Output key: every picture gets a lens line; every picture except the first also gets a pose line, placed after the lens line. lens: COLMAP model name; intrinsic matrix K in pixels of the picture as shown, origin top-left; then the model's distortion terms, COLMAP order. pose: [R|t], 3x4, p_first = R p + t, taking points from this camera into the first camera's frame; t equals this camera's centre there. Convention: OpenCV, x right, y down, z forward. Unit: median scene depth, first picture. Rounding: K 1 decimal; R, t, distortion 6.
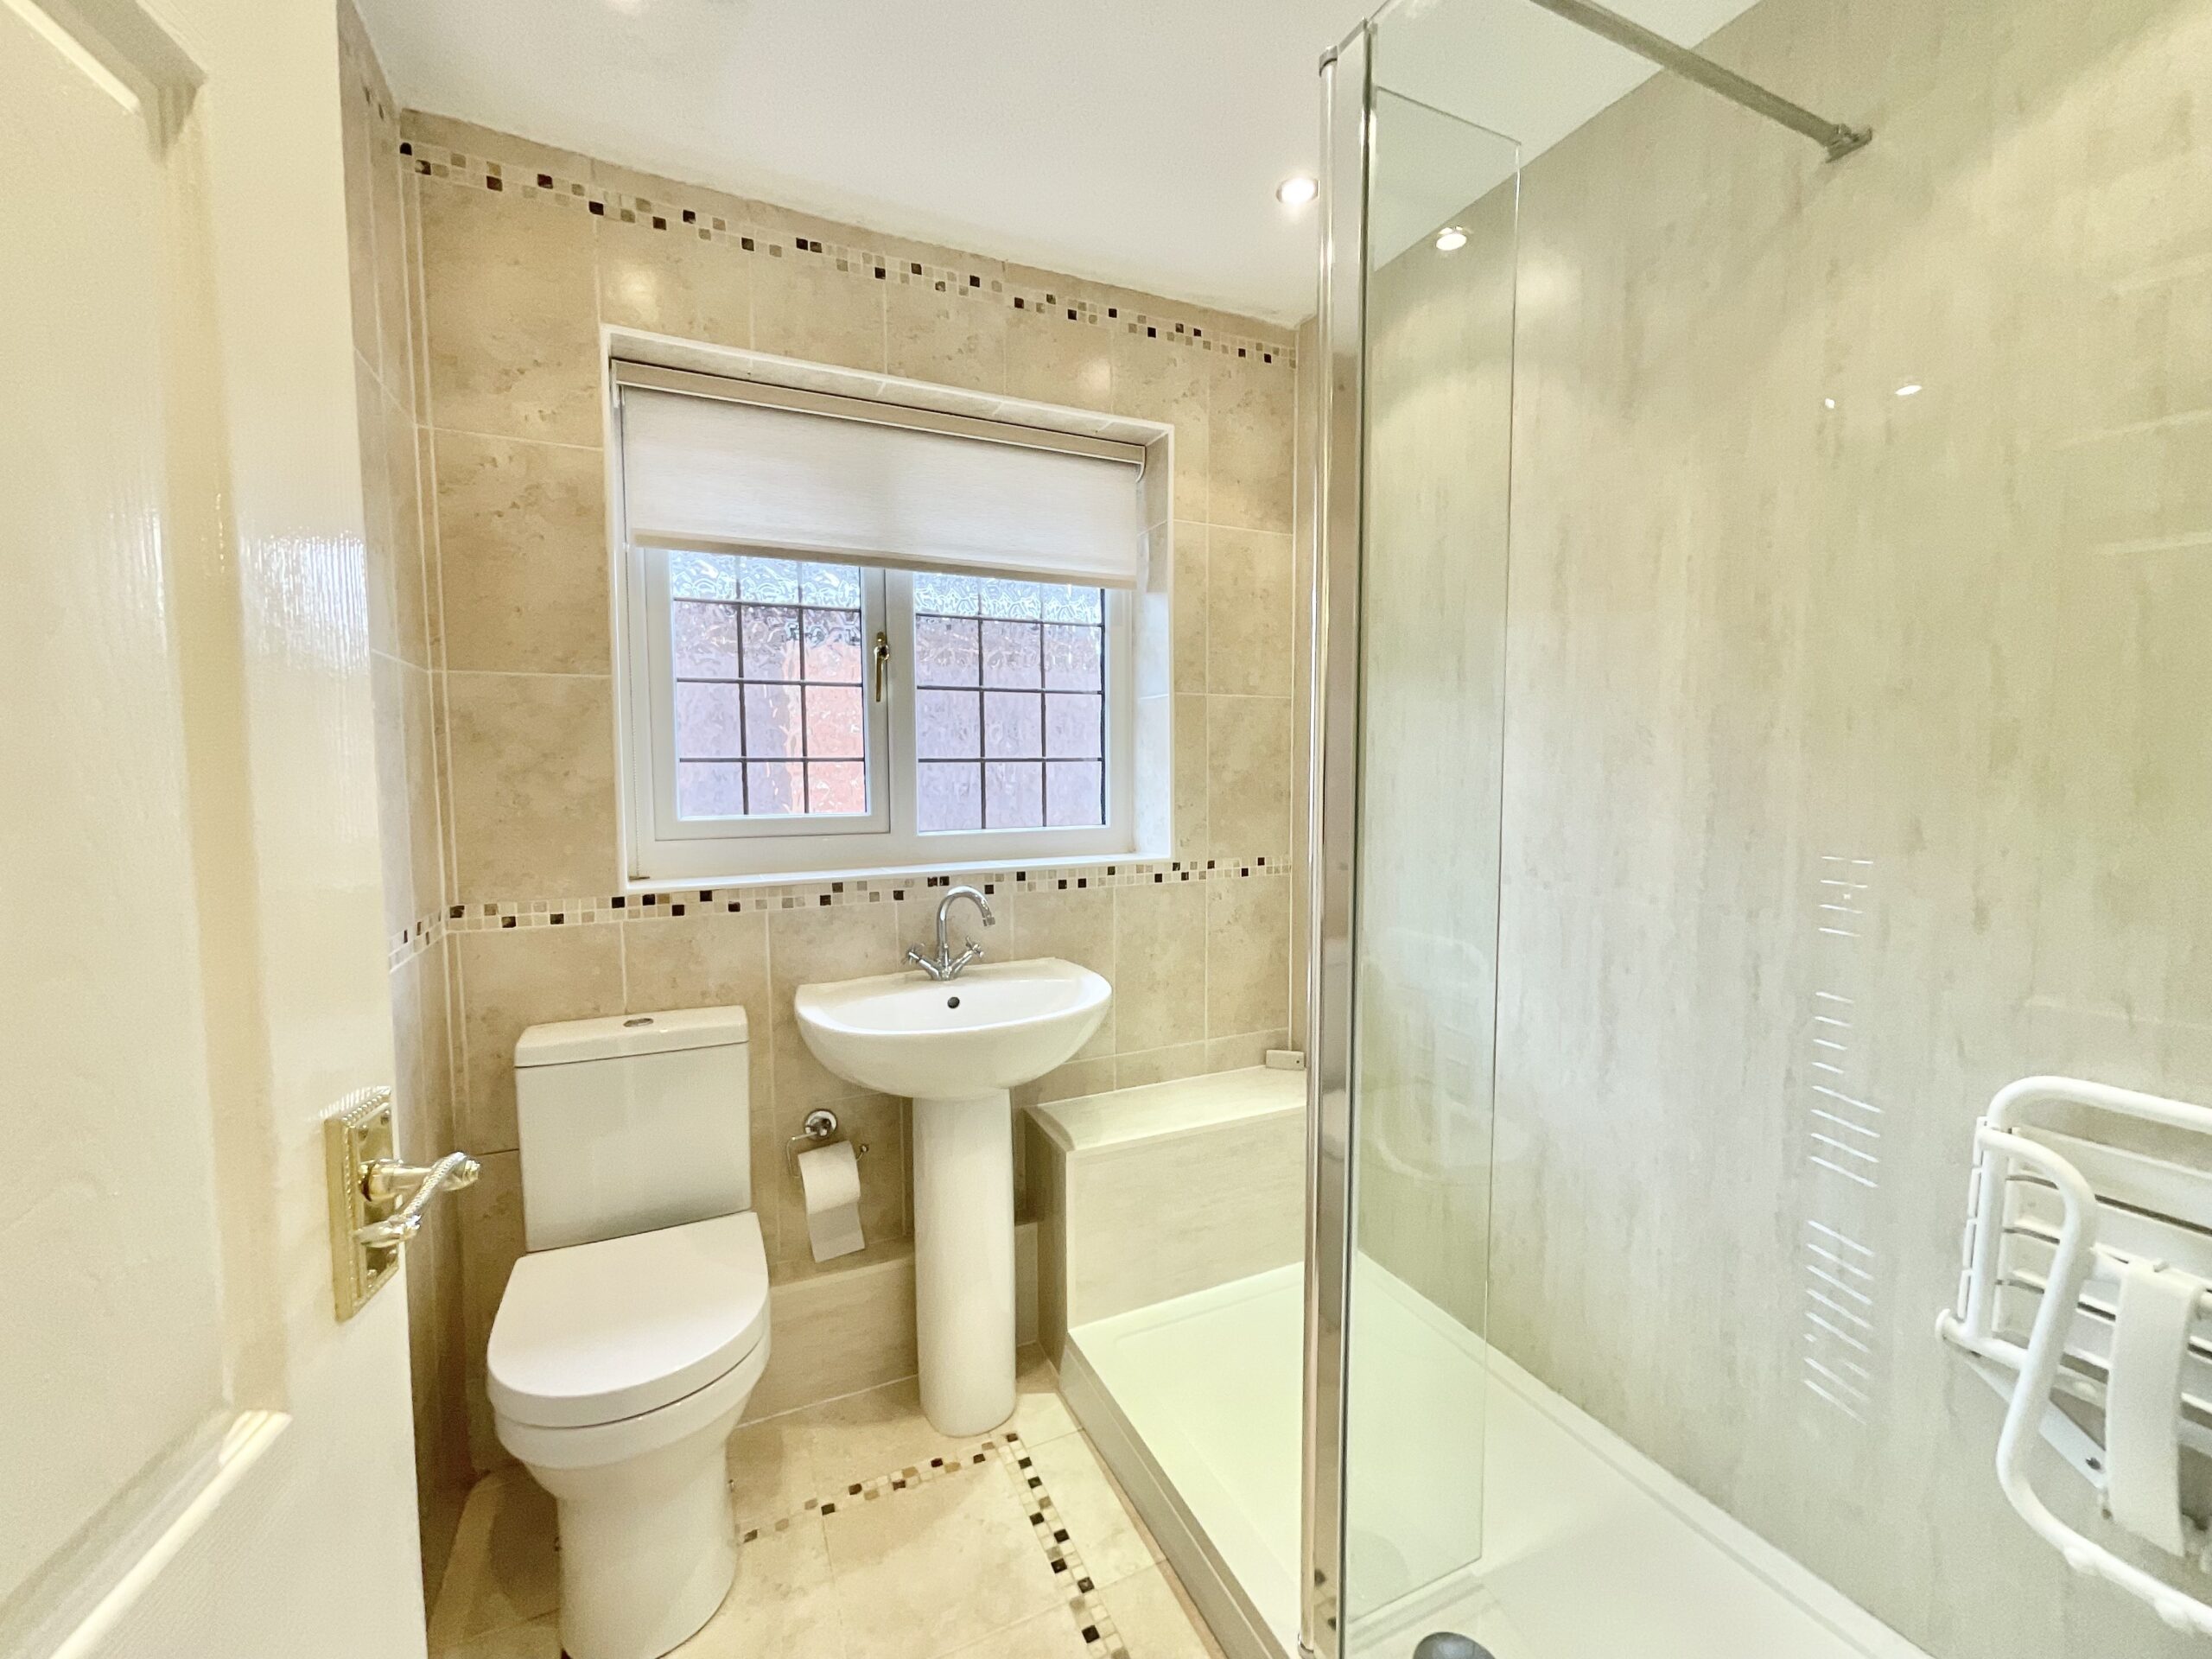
lens RADIAL K [[901.5, 0, 1105.6], [0, 901.5, 829.2], [0, 0, 1]] dist [-0.005261, 0.003105]
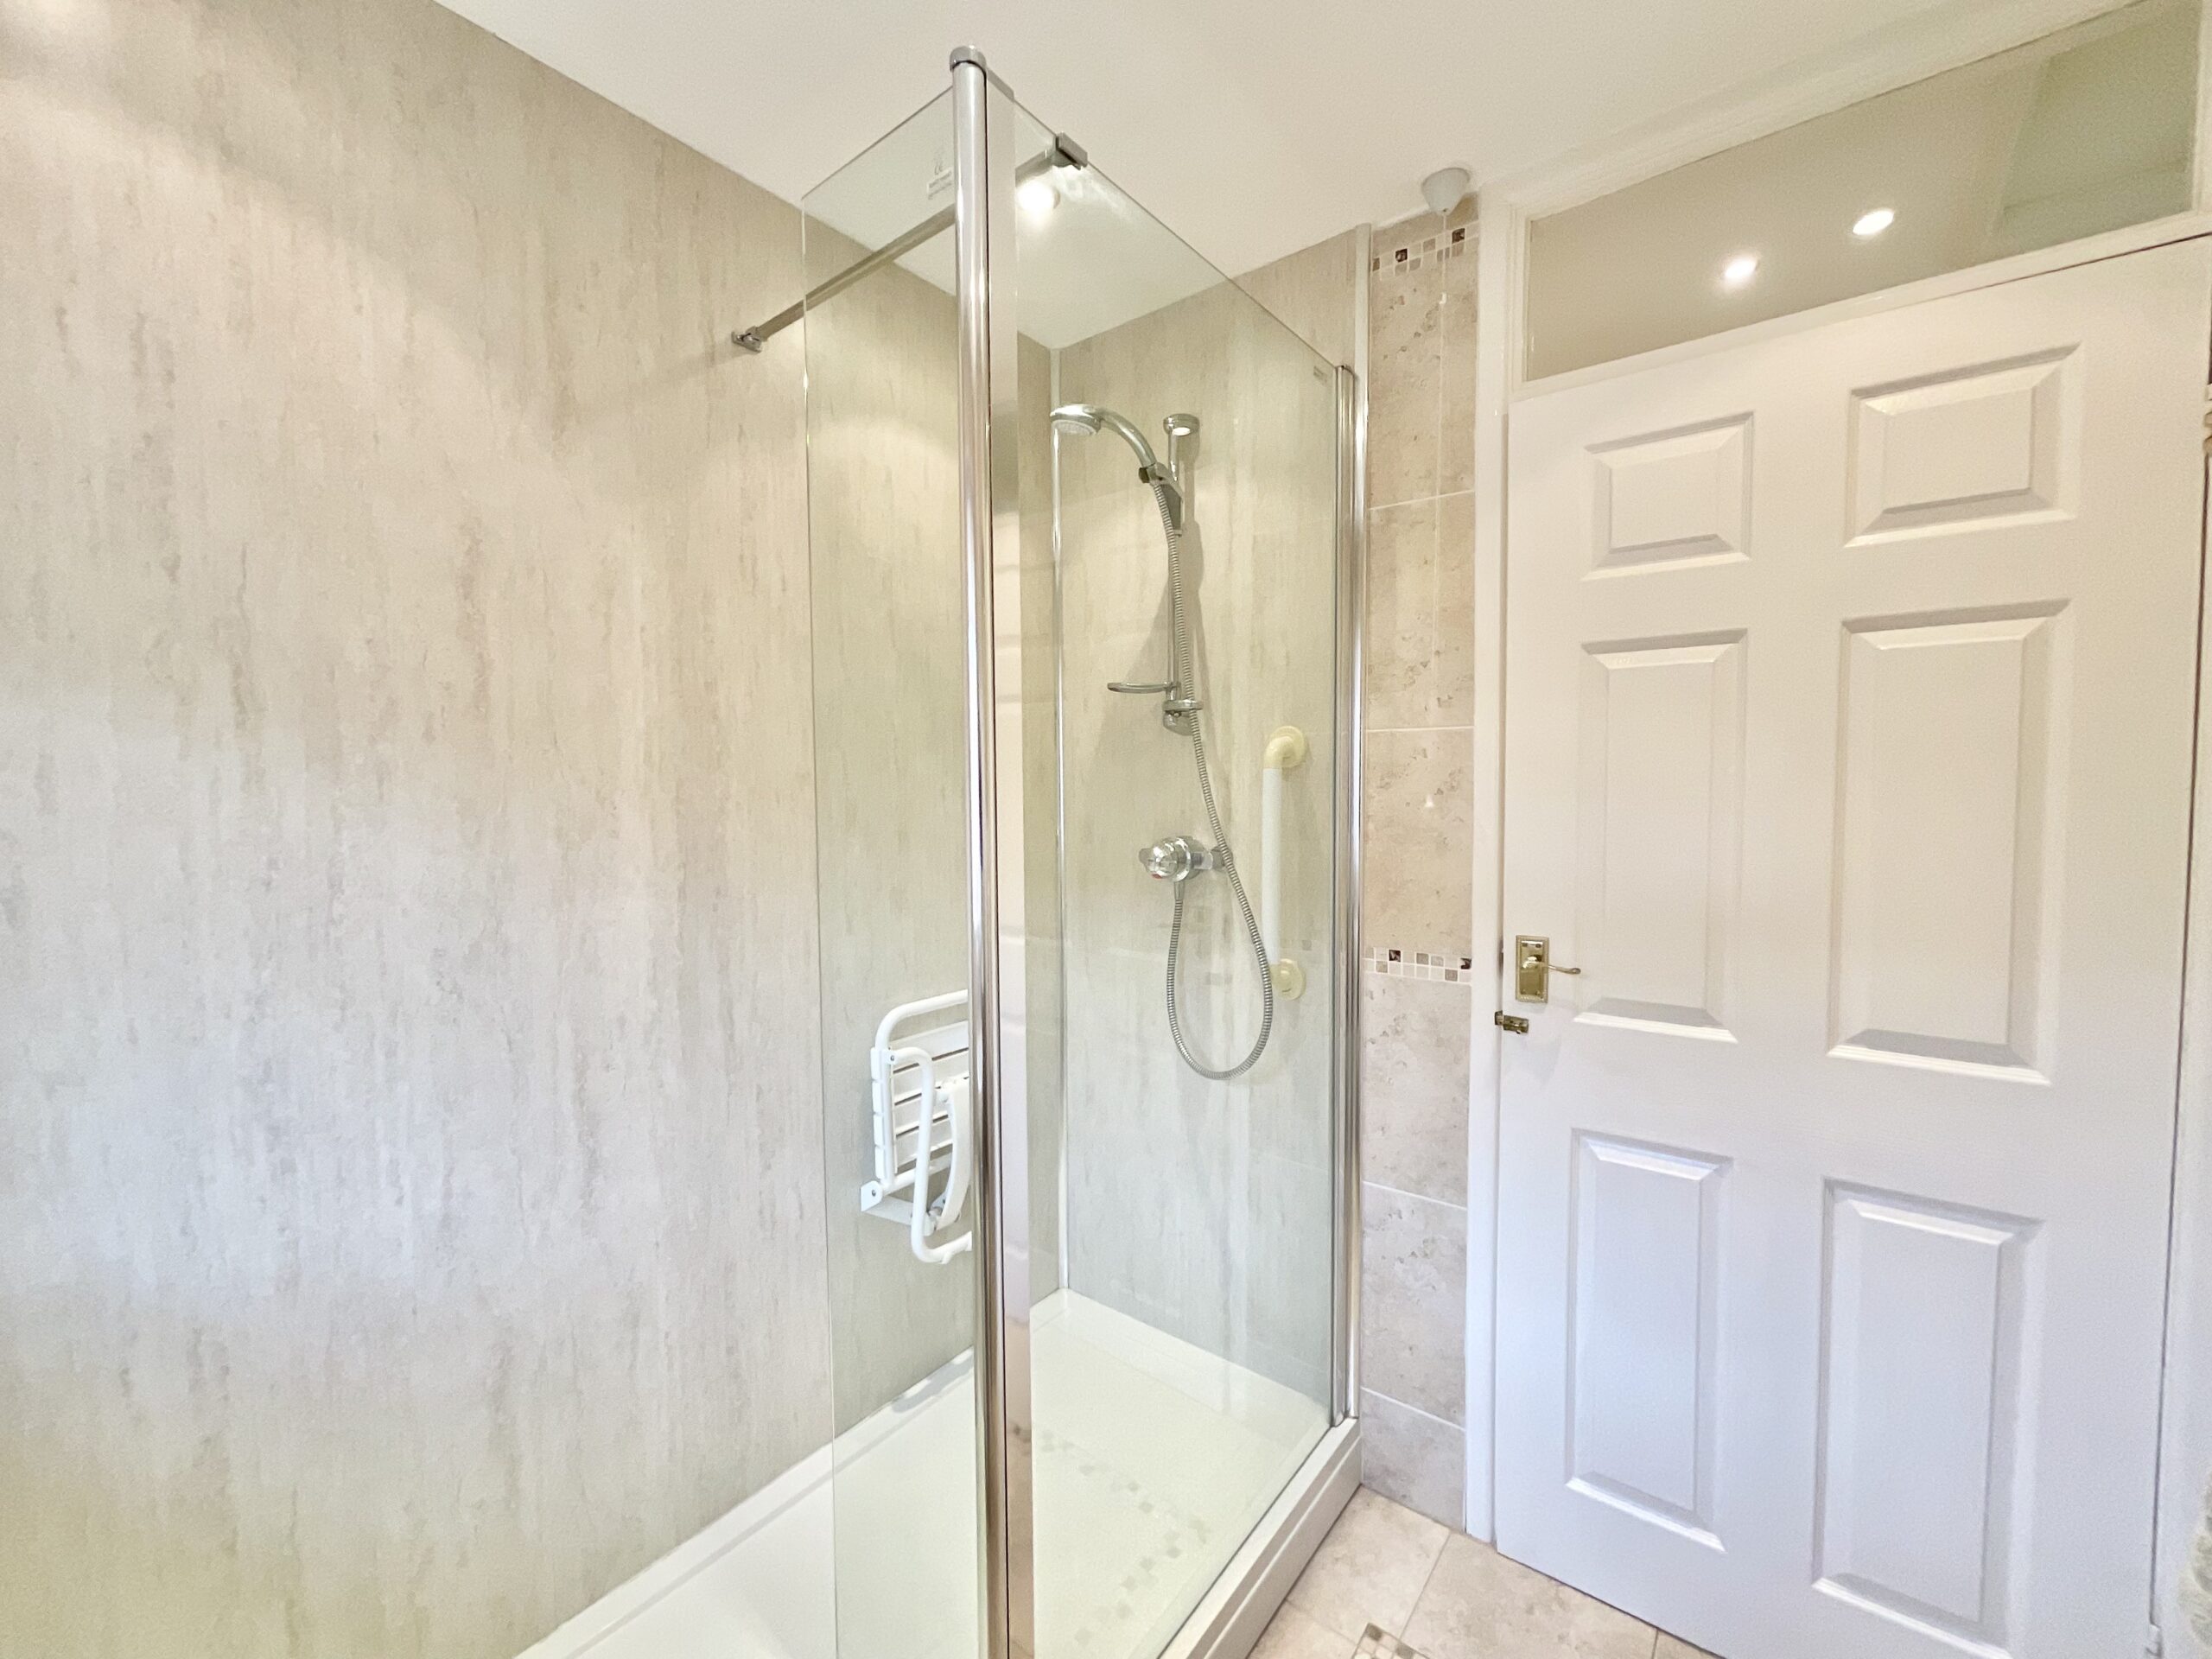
lens RADIAL K [[901.5, 0, 1105.4], [0, 901.5, 831.4], [0, 0, 1]] dist [-0.005261, 0.003105]
pose [[-0.450834, -0.042485, 0.891596, -0.468045], [0.068520, 0.994272, 0.082024, -0.126322], [-0.889974, 0.098072, -0.445340, 1.007982]]
